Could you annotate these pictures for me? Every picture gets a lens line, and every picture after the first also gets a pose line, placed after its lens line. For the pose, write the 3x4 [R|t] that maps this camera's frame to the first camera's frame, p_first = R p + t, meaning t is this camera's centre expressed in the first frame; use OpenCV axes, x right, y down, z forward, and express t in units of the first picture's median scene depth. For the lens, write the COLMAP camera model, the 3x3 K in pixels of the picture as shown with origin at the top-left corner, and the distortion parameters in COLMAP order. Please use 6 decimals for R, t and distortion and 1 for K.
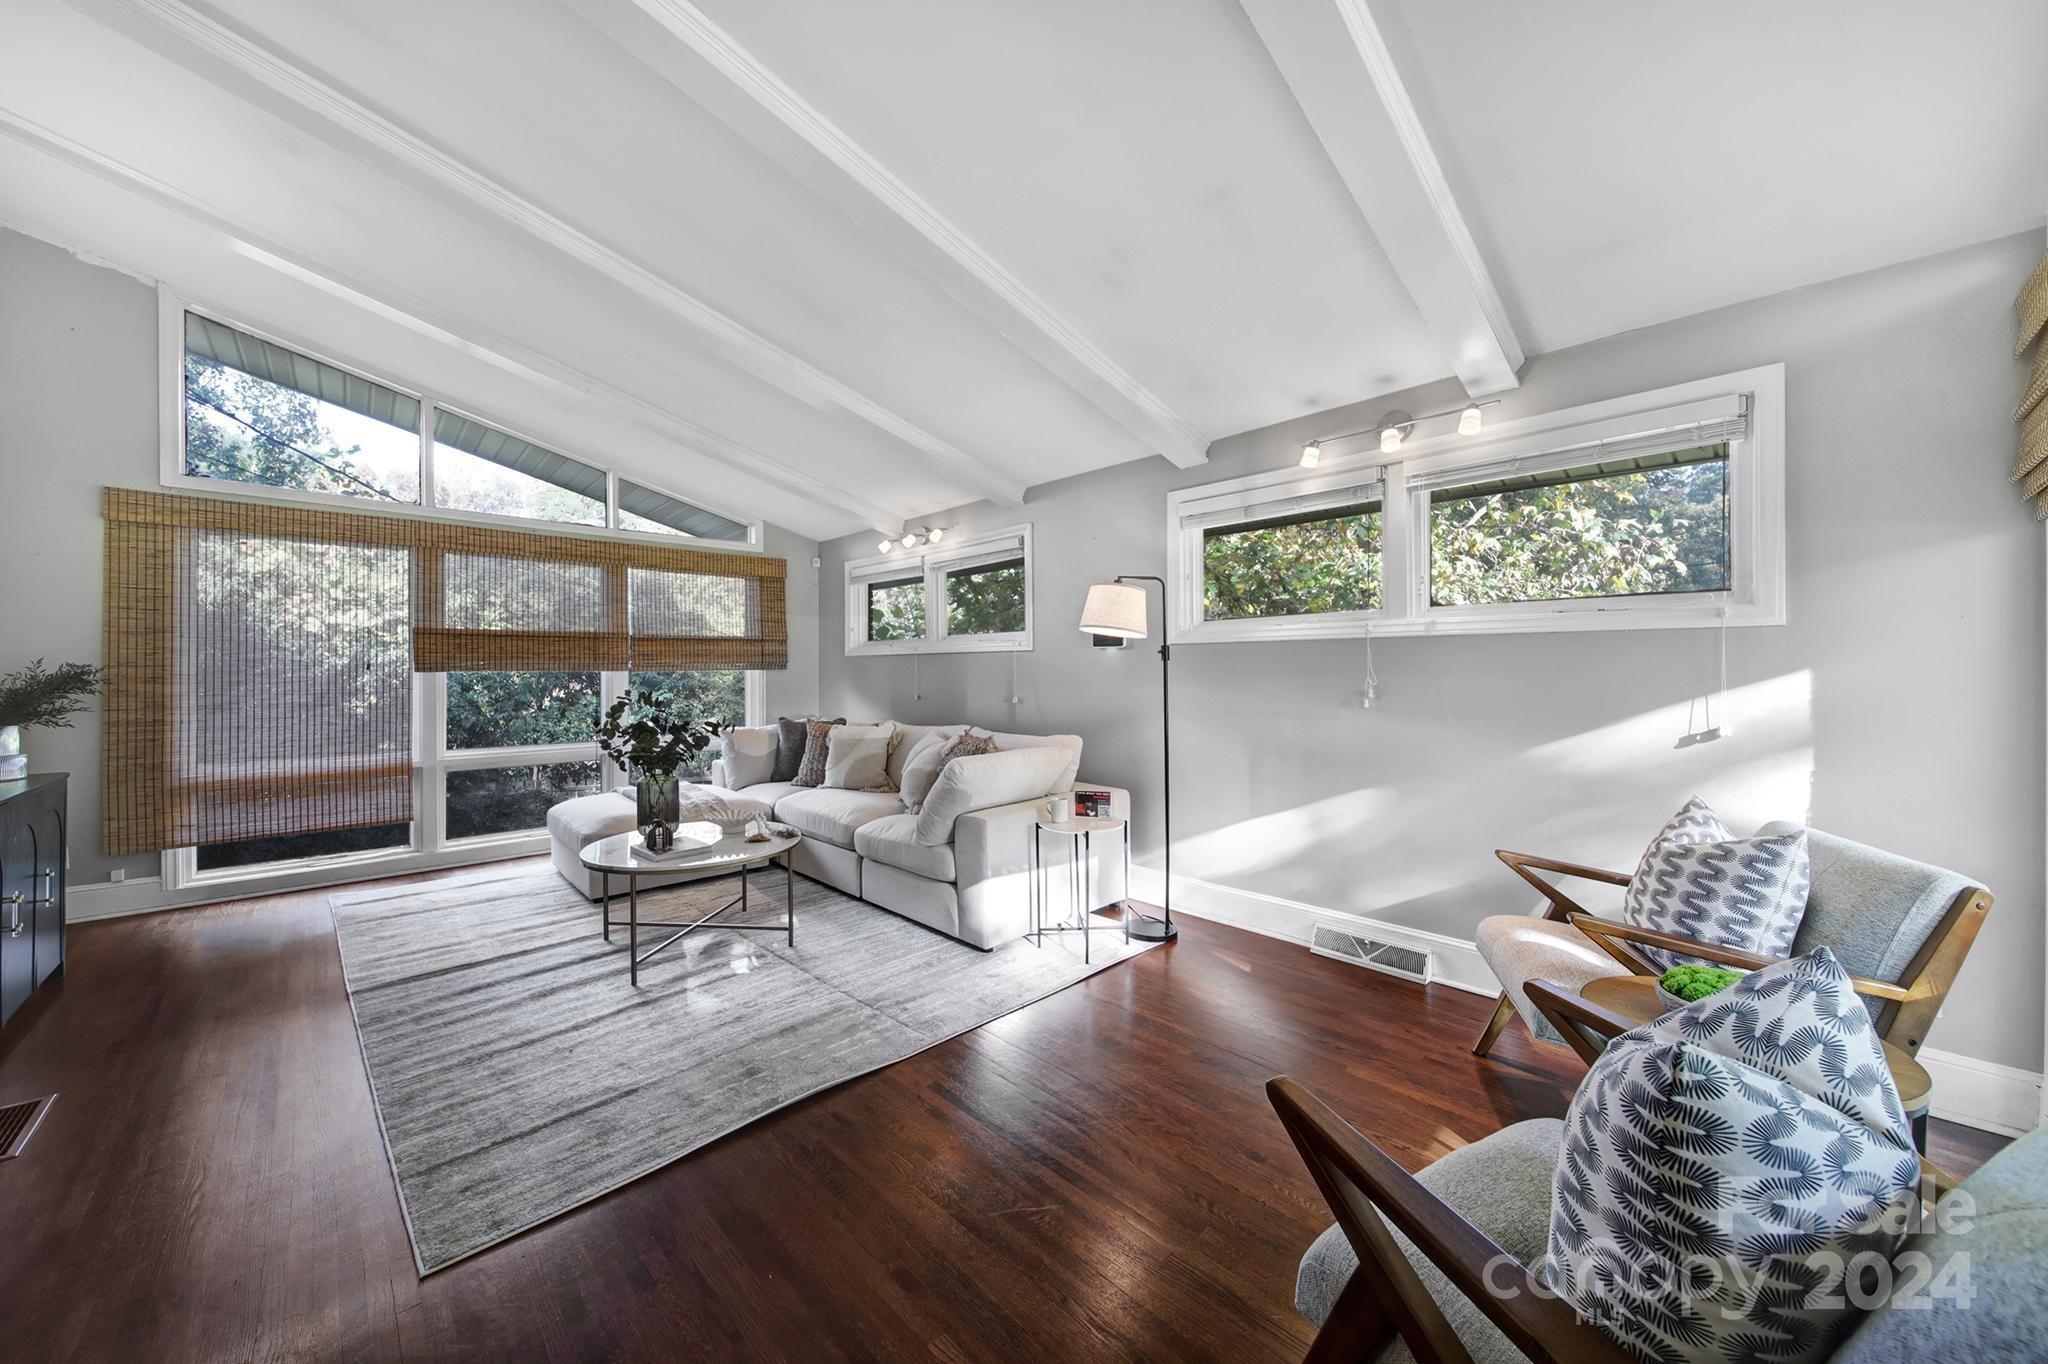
lens RADIAL K [[722.0, 0, 1028.0], [0, 722.0, 674.3], [0, 0, 1]] dist [-0.001166, -0.000487]
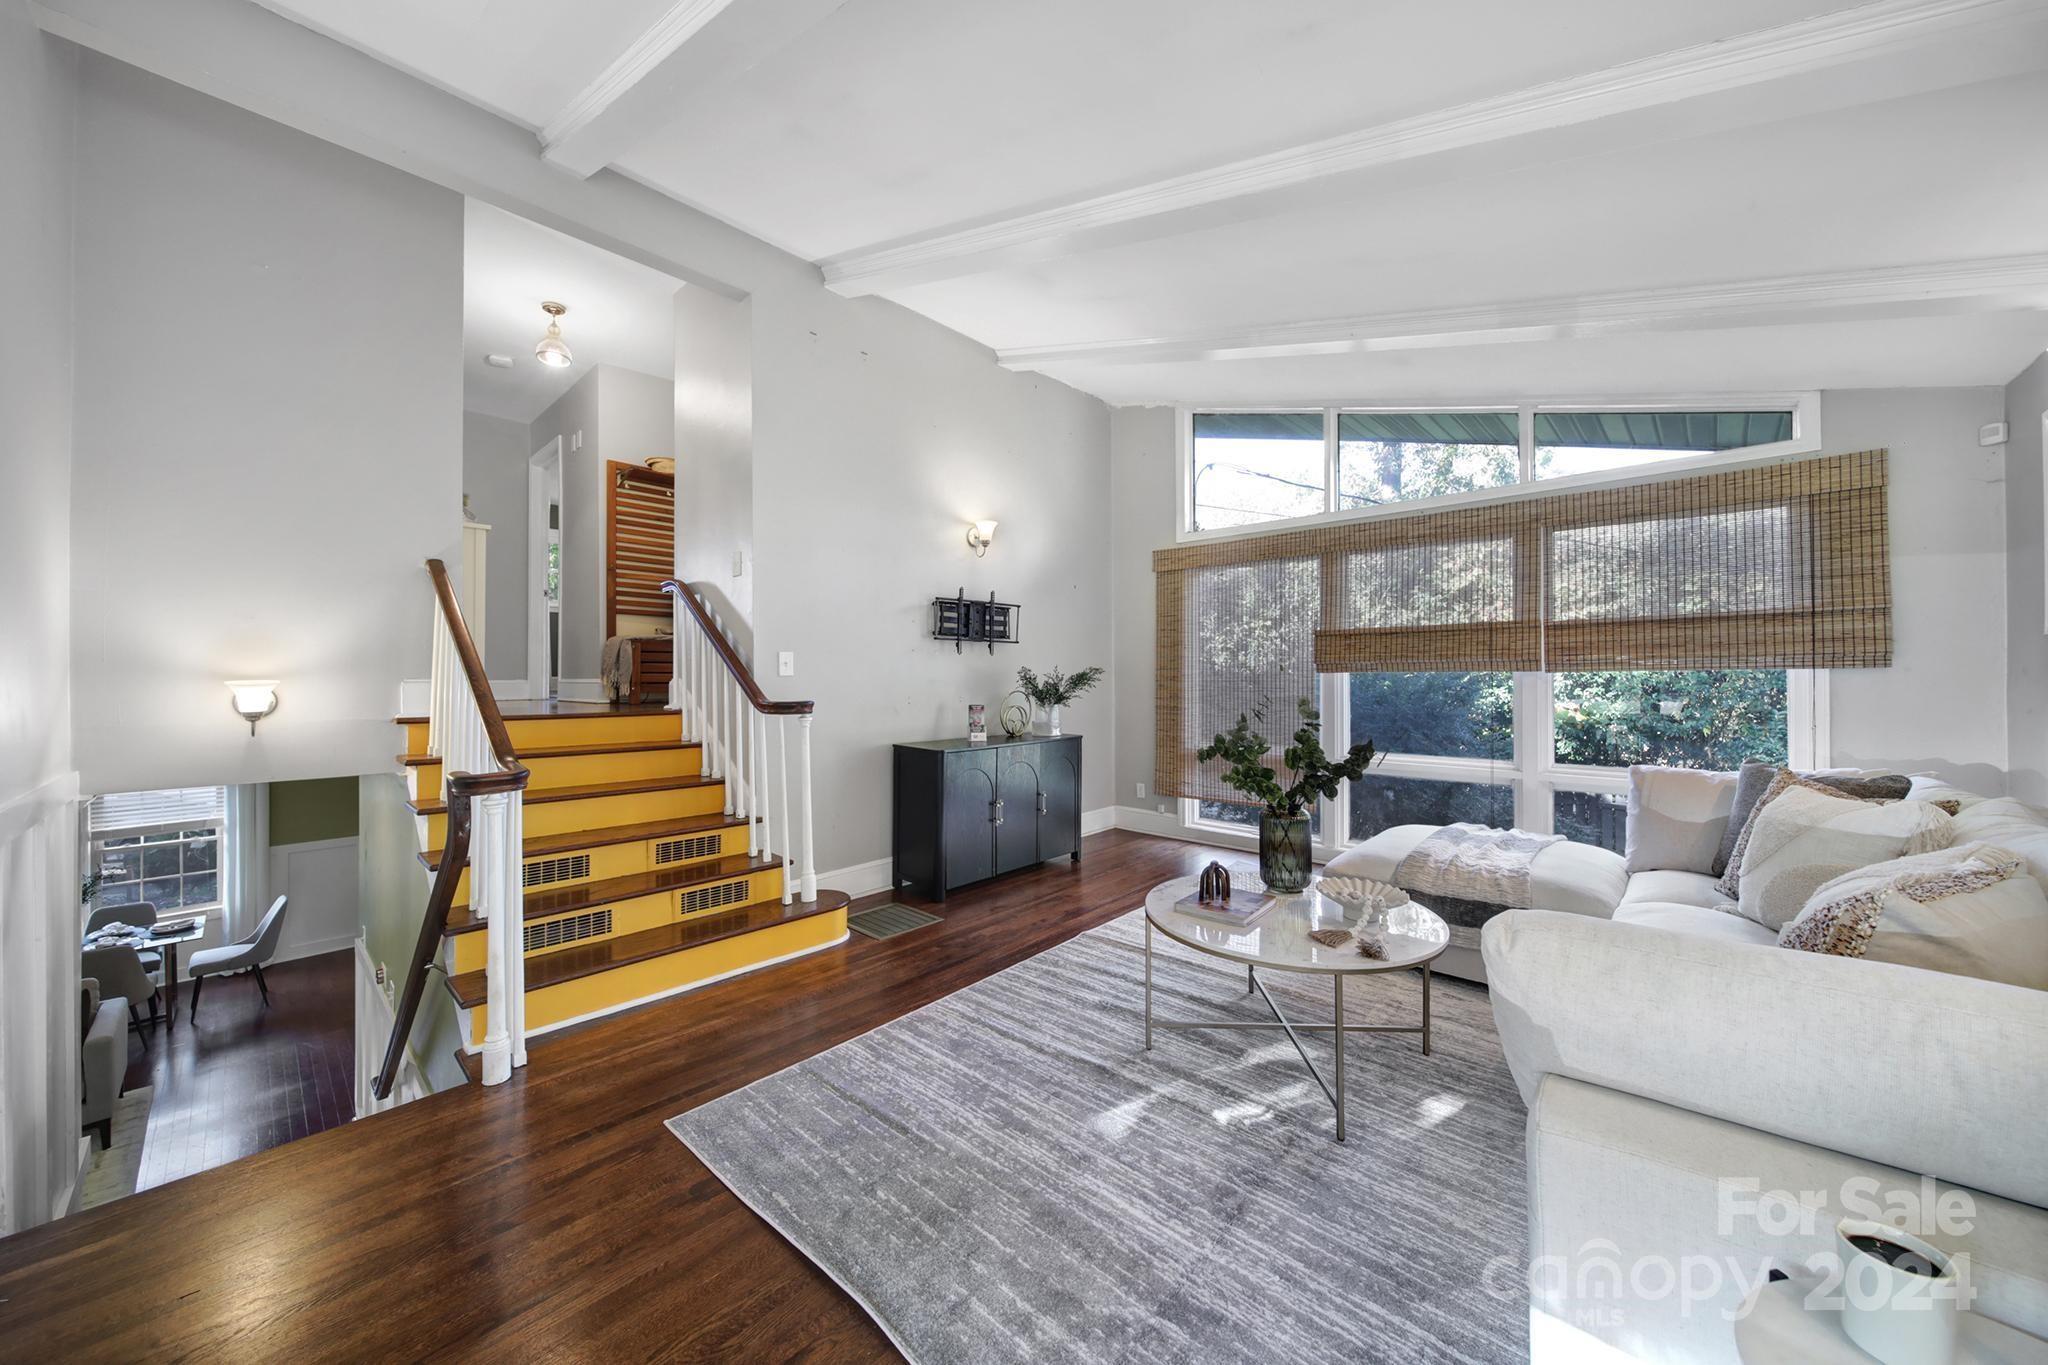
lens RADIAL K [[722.0, 0, 1028.0], [0, 722.0, 674.8], [0, 0, 1]] dist [-0.001166, -0.000487]
pose [[0.059819, 0.004800, -0.998198, 0.177848], [-0.000868, 0.999988, 0.004756, -0.005068], [0.998209, 0.000582, 0.059823, 0.517208]]
